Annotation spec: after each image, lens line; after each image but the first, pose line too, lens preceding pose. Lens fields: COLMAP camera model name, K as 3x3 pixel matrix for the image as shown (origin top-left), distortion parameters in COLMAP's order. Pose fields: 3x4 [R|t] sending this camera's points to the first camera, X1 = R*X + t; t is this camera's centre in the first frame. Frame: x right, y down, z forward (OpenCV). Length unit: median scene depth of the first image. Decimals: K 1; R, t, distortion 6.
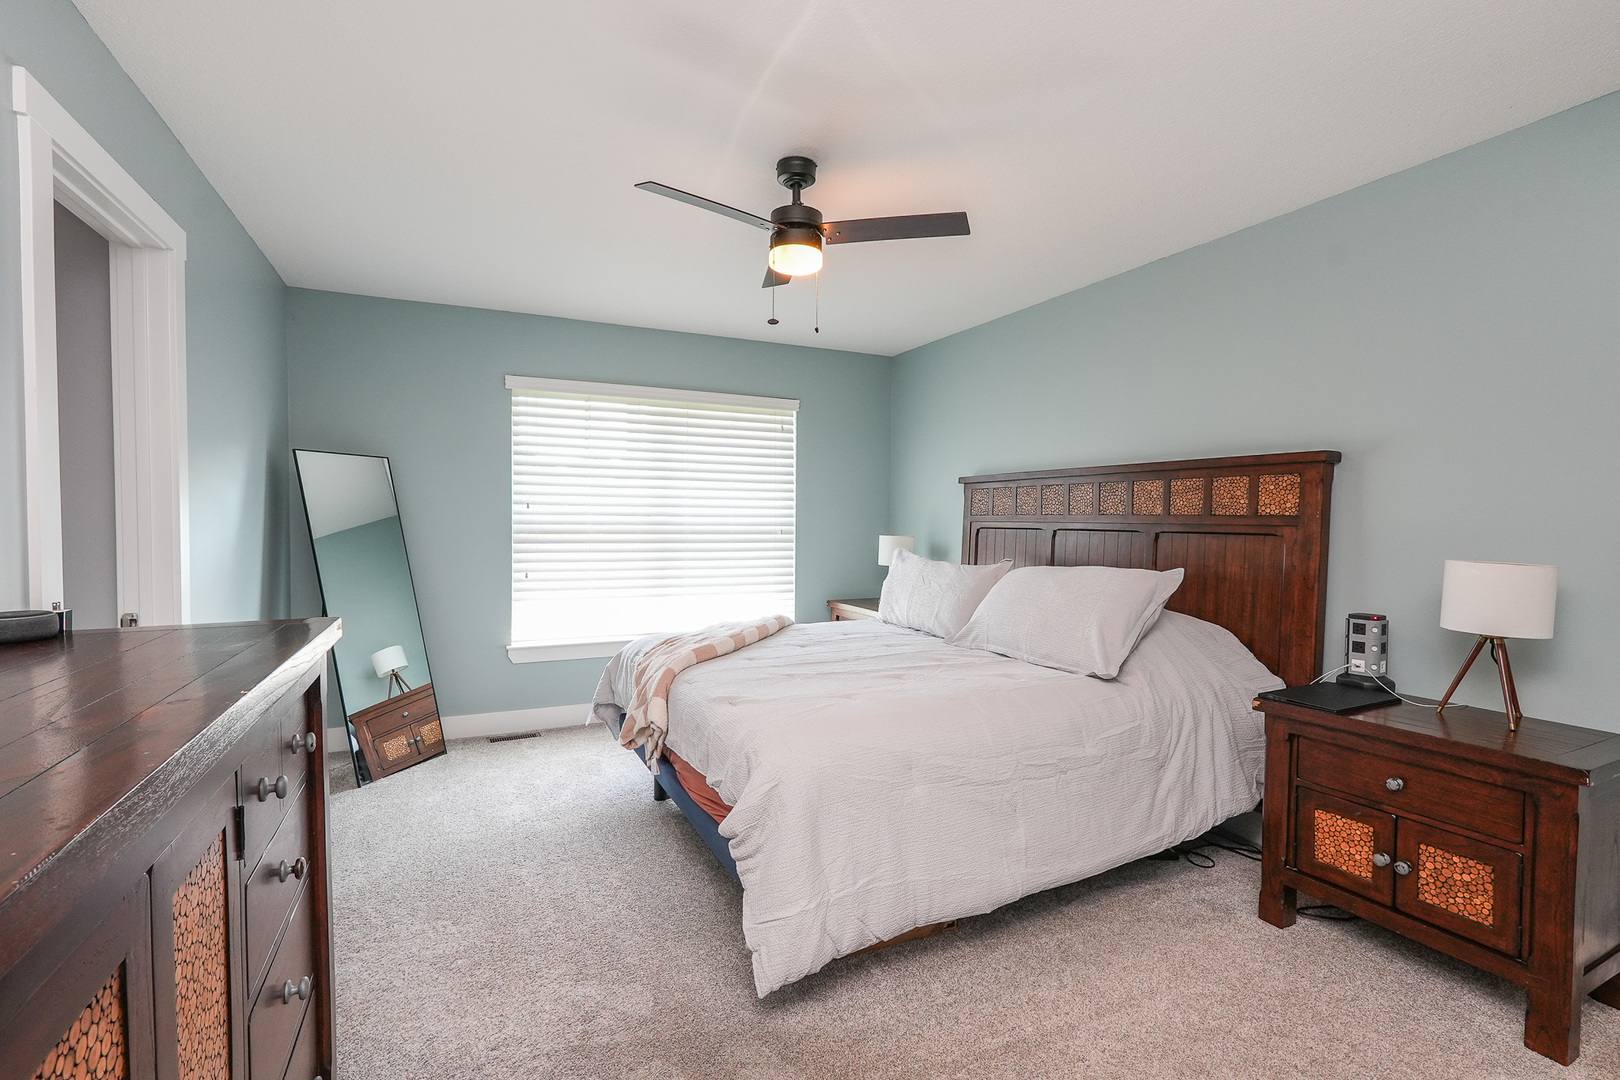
lens RADIAL K [[739.6, 0, 809.1], [0, 739.6, 541.9], [0, 0, 1]] dist [-0.017374, 0.009280]
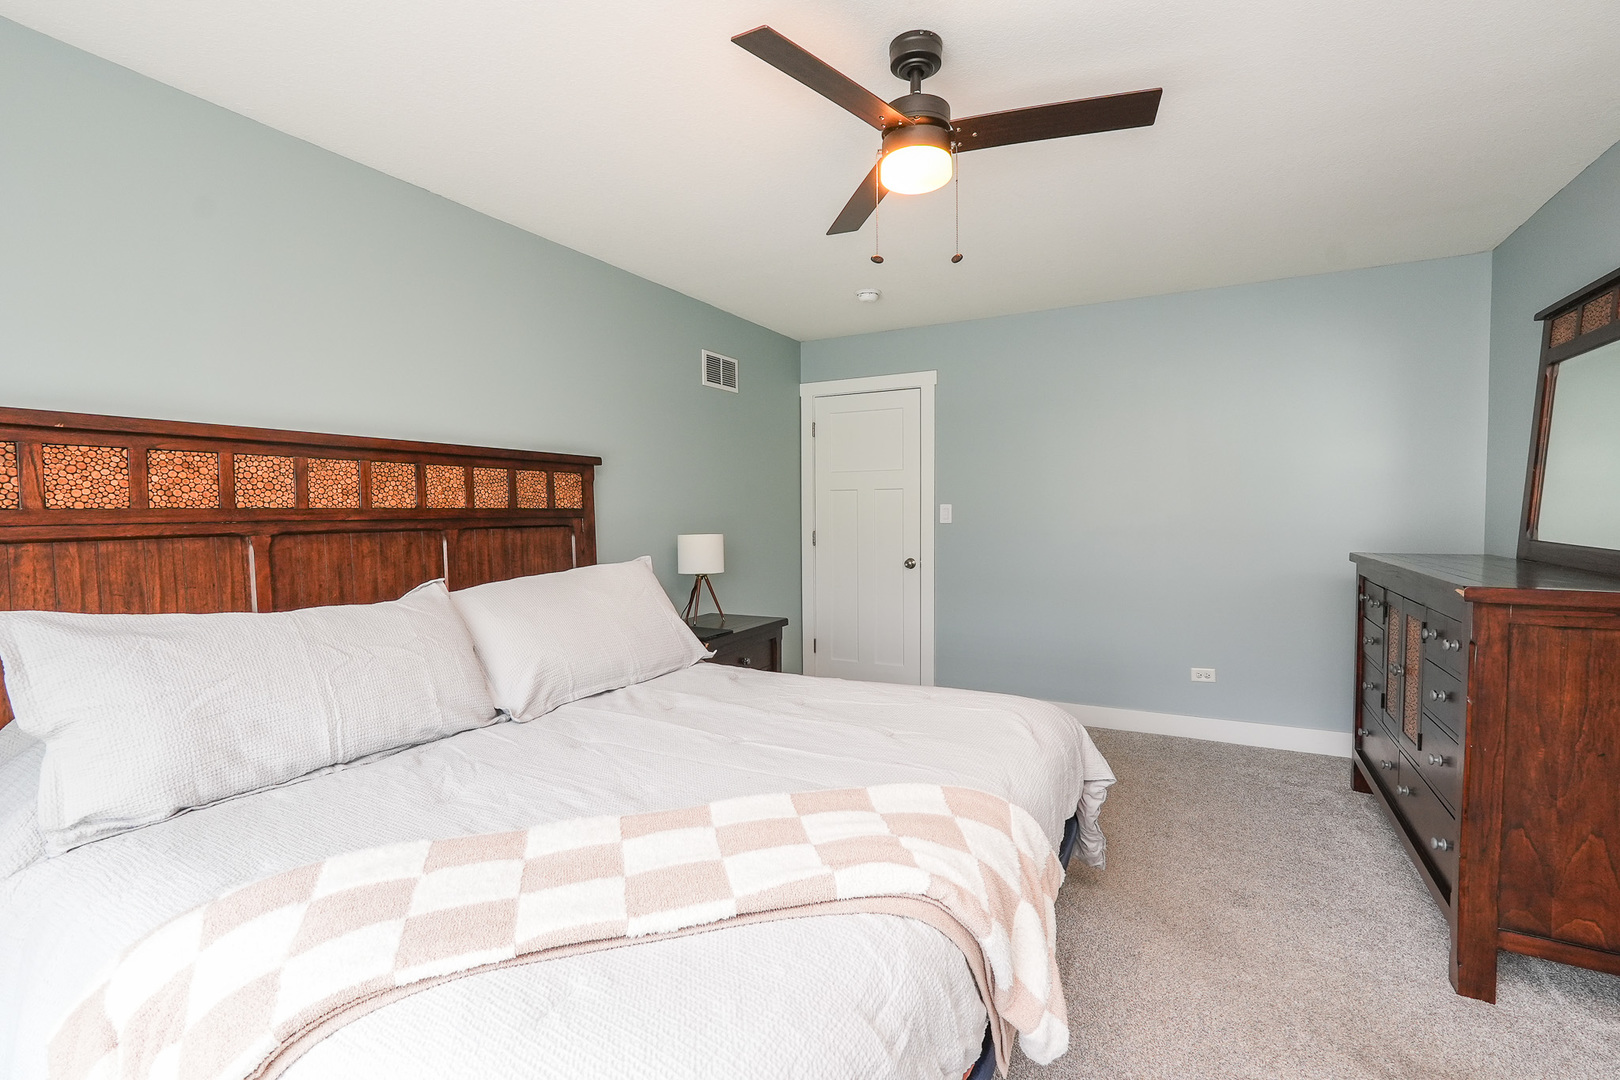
lens RADIAL K [[739.6, 0, 814.7], [0, 739.6, 546.2], [0, 0, 1]] dist [-0.017374, 0.009280]
pose [[-0.597016, -0.043682, 0.801040, -0.488473], [0.025213, 0.997002, 0.073159, -0.049747], [-0.801833, 0.063874, -0.594124, 1.312910]]
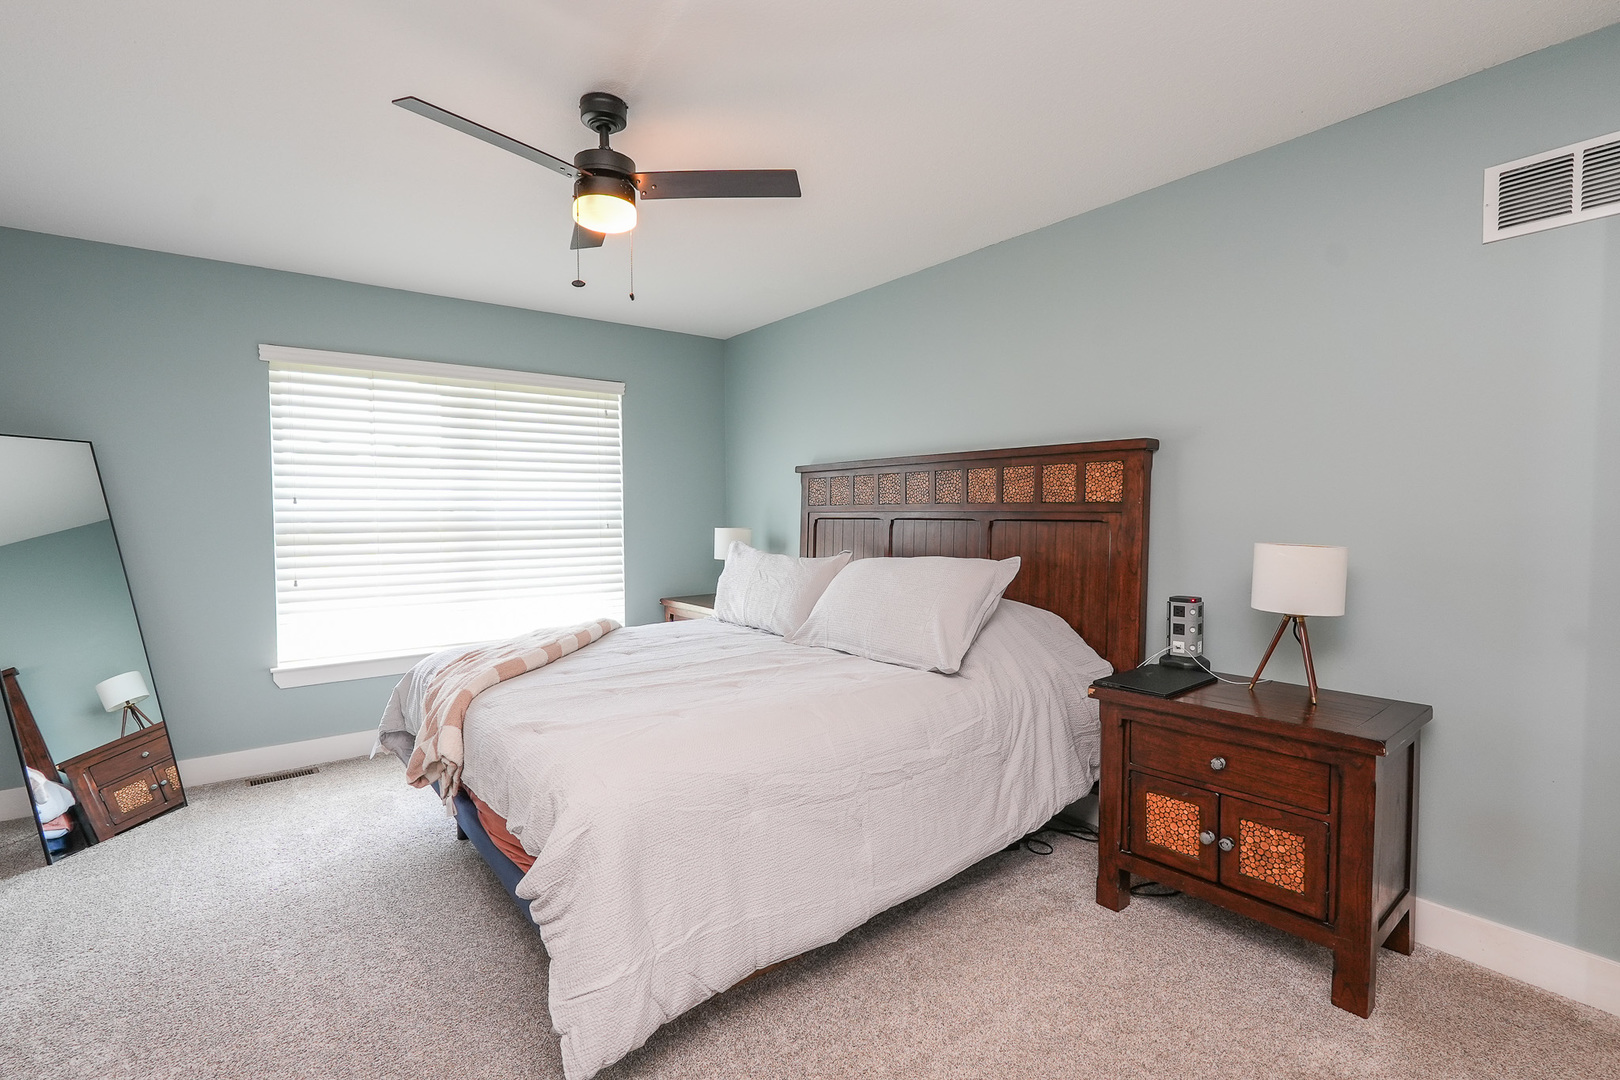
lens RADIAL K [[739.6, 0, 807.2], [0, 739.6, 541.3], [0, 0, 1]] dist [-0.017374, 0.009280]
pose [[0.977437, -0.022190, 0.210057, 0.020088], [0.019793, 0.999713, 0.013507, -0.003647], [-0.210296, -0.009044, 0.977596, 0.083550]]
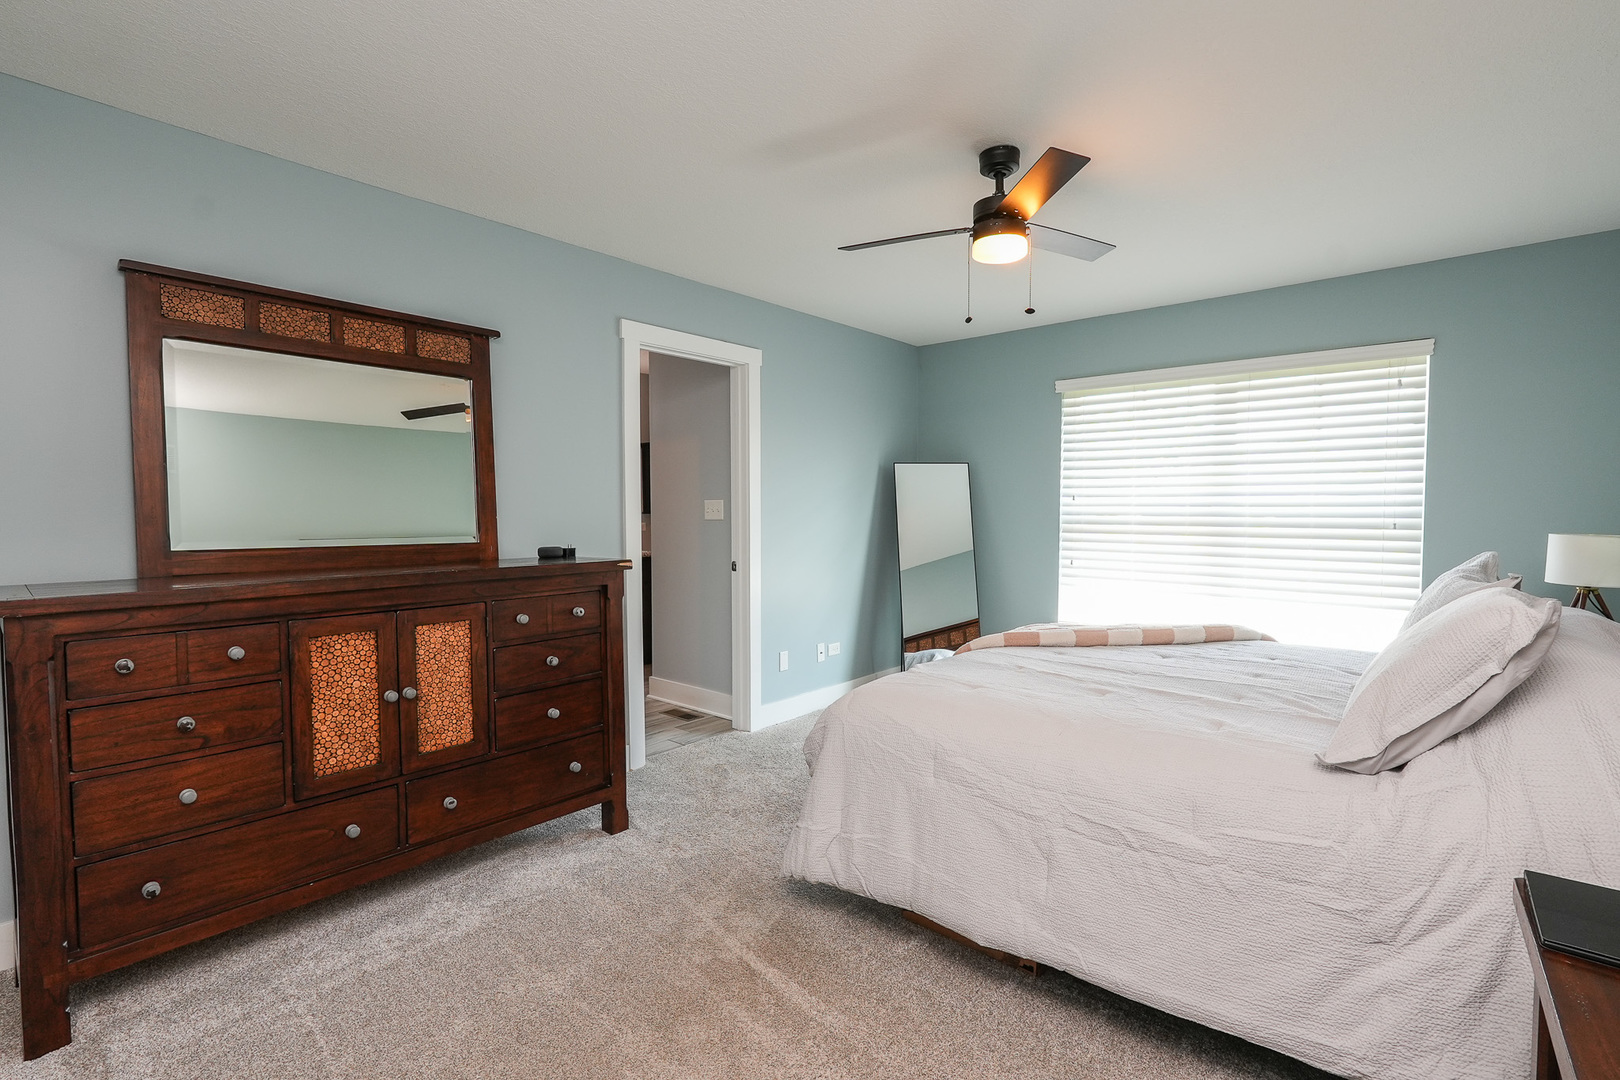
lens RADIAL K [[739.6, 0, 802.9], [0, 739.6, 539.0], [0, 0, 1]] dist [-0.017374, 0.009280]
pose [[0.395515, 0.029146, -0.917997, 0.676088], [-0.024240, 0.999479, 0.021289, -0.003741], [0.918139, 0.013832, 0.396016, 0.306338]]
